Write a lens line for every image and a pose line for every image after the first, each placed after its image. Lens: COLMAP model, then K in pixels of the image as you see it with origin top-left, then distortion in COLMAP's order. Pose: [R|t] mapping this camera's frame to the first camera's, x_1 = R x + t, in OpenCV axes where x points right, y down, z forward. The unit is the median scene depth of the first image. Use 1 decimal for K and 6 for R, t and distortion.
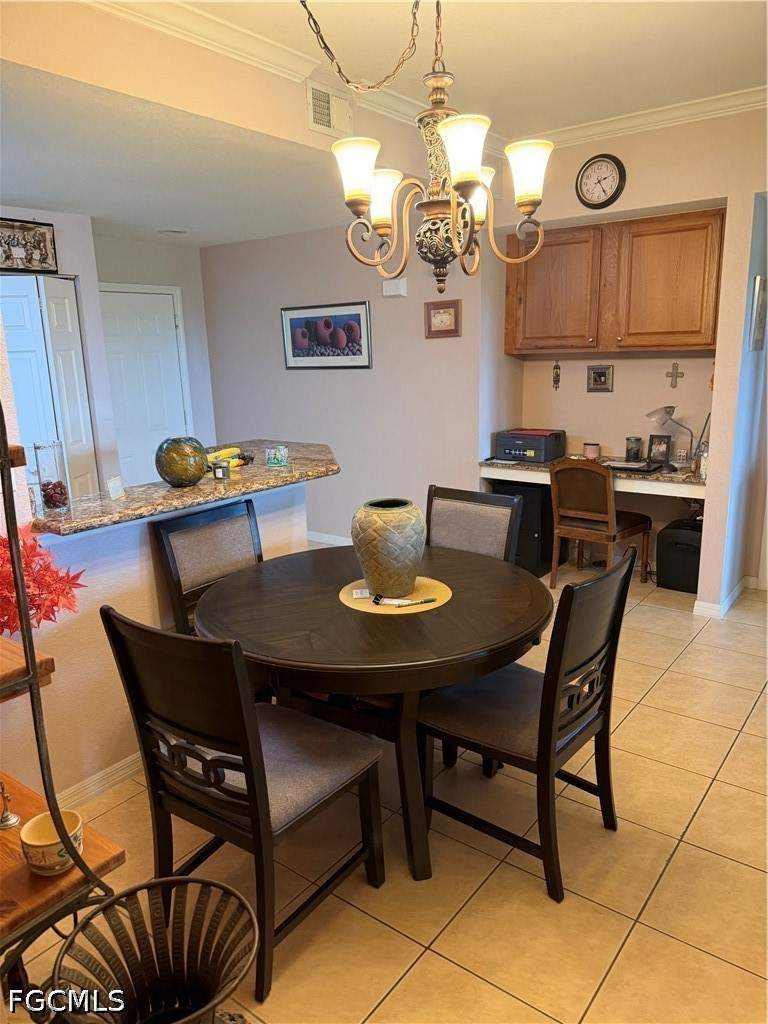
lens RADIAL K [[710.2, 0, 384.0], [0, 710.2, 512.0], [0, 0, 1]] dist [0.094334, -0.136998]
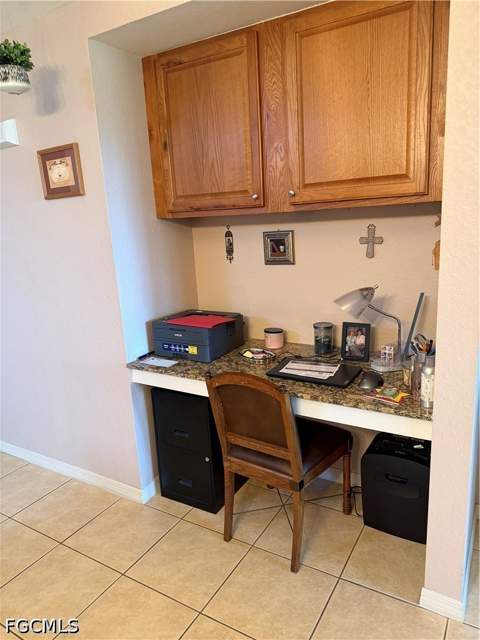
lens RADIAL K [[443.9, 0, 240.0], [0, 443.9, 320.0], [0, 0, 1]] dist [0.094334, -0.136998]
pose [[0.992518, -0.053909, 0.109550, 0.212245], [0.054197, 0.998530, 0.000349, -0.115124], [-0.109408, 0.005590, 0.993981, 0.548085]]
